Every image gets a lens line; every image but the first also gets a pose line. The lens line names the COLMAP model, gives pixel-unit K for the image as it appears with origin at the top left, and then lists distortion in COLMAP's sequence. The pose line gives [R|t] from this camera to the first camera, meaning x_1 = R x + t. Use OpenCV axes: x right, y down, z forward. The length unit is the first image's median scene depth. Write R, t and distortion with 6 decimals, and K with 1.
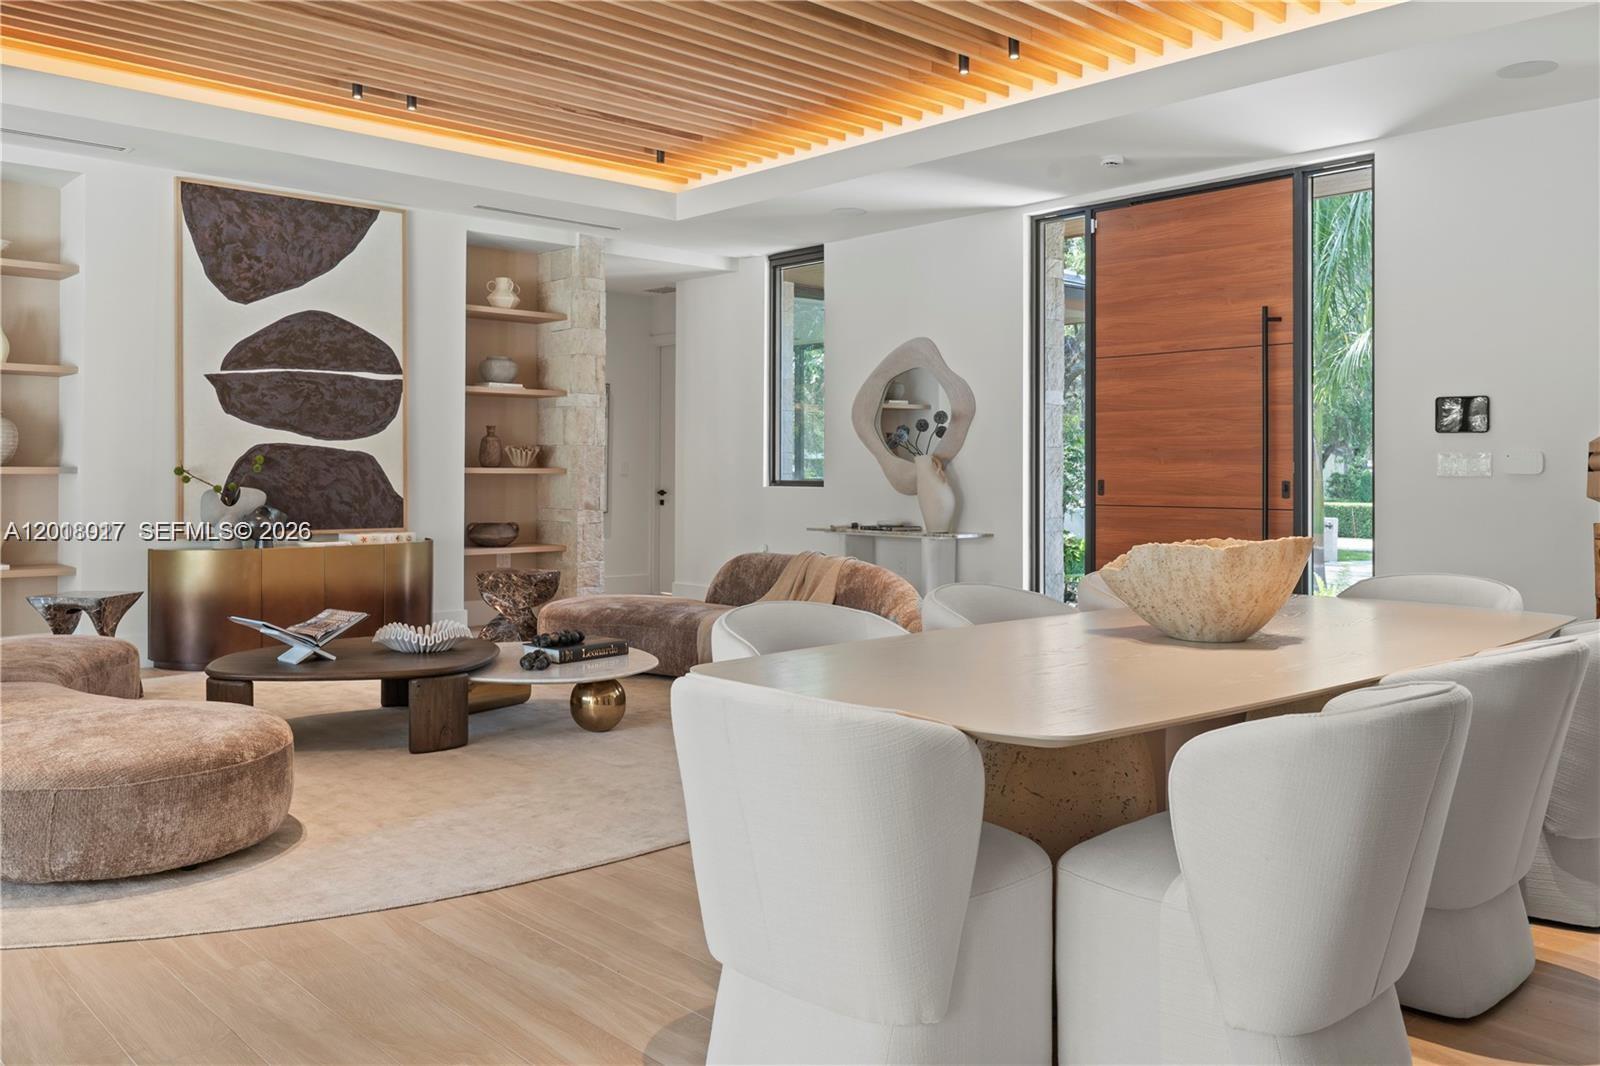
lens RADIAL K [[1261.2, 0, 800.6], [0, 1261.2, 465.6], [0, 0, 1]] dist [-0.001001, -0.000808]
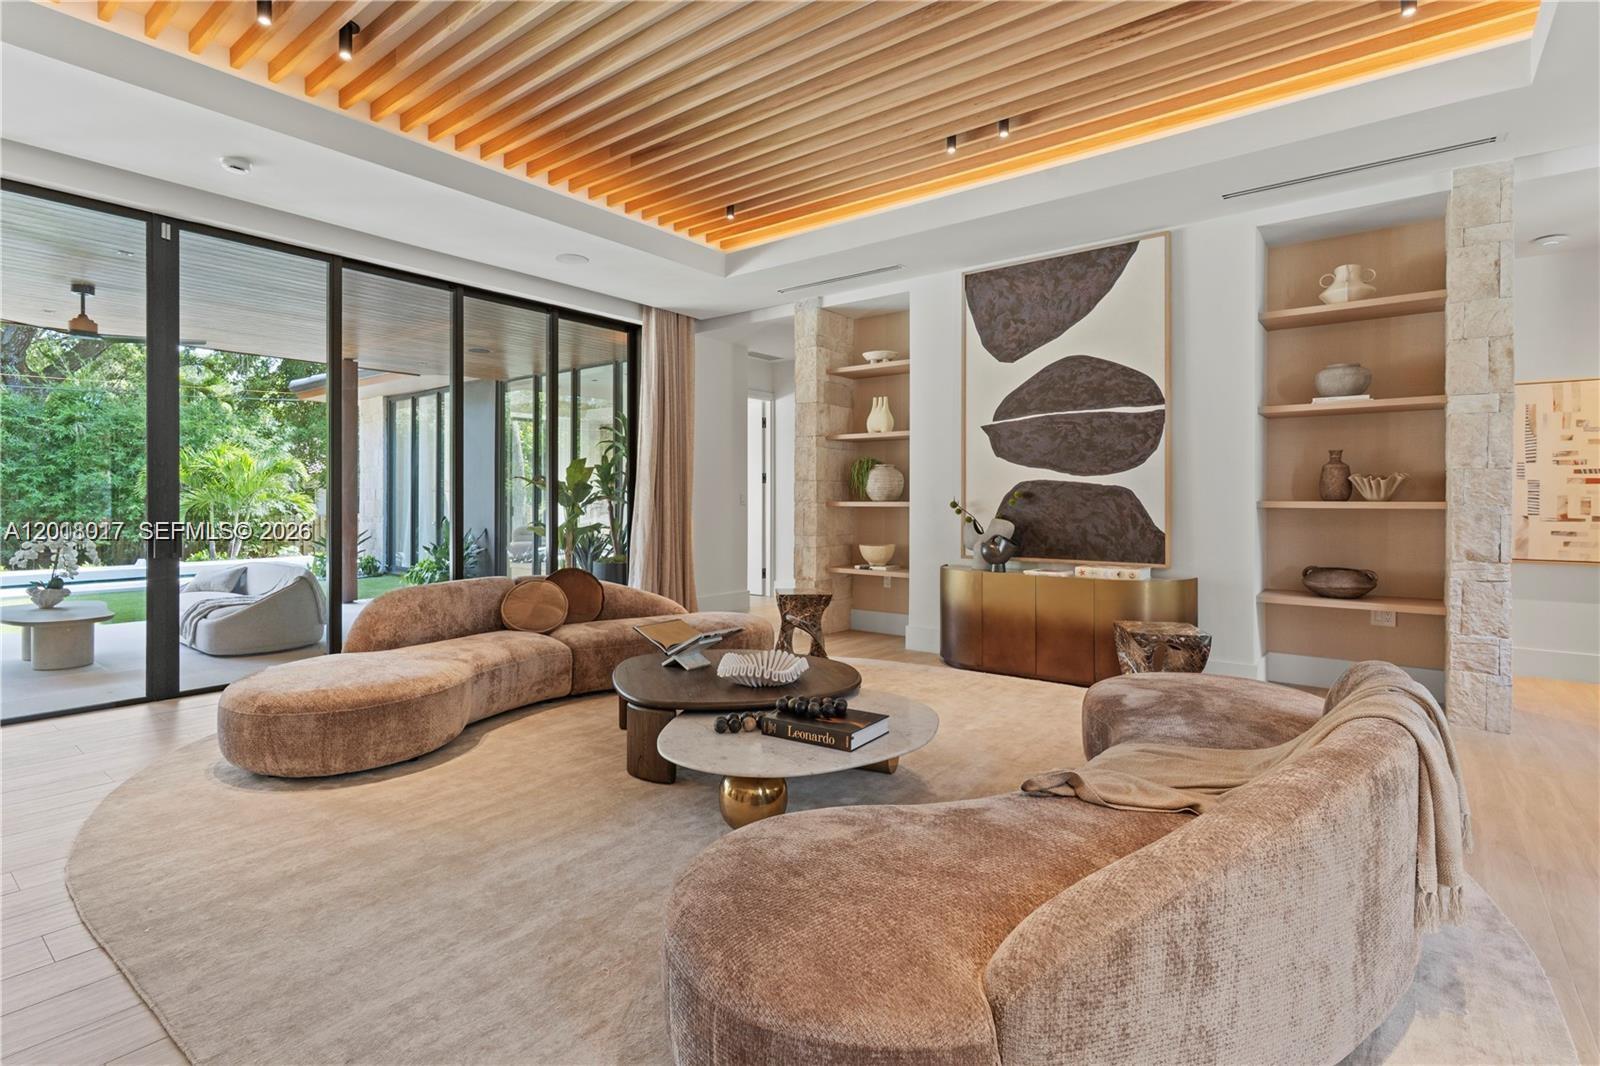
lens RADIAL K [[768.6, 0, 801.1], [0, 768.6, 505.1], [0, 0, 1]] dist [0.001850, 0.000203]
pose [[0.159689, 0.001635, -0.987166, 0.224619], [0.003105, 0.999993, 0.002159, 0.002286], [0.987163, -0.003410, 0.159682, 0.661541]]
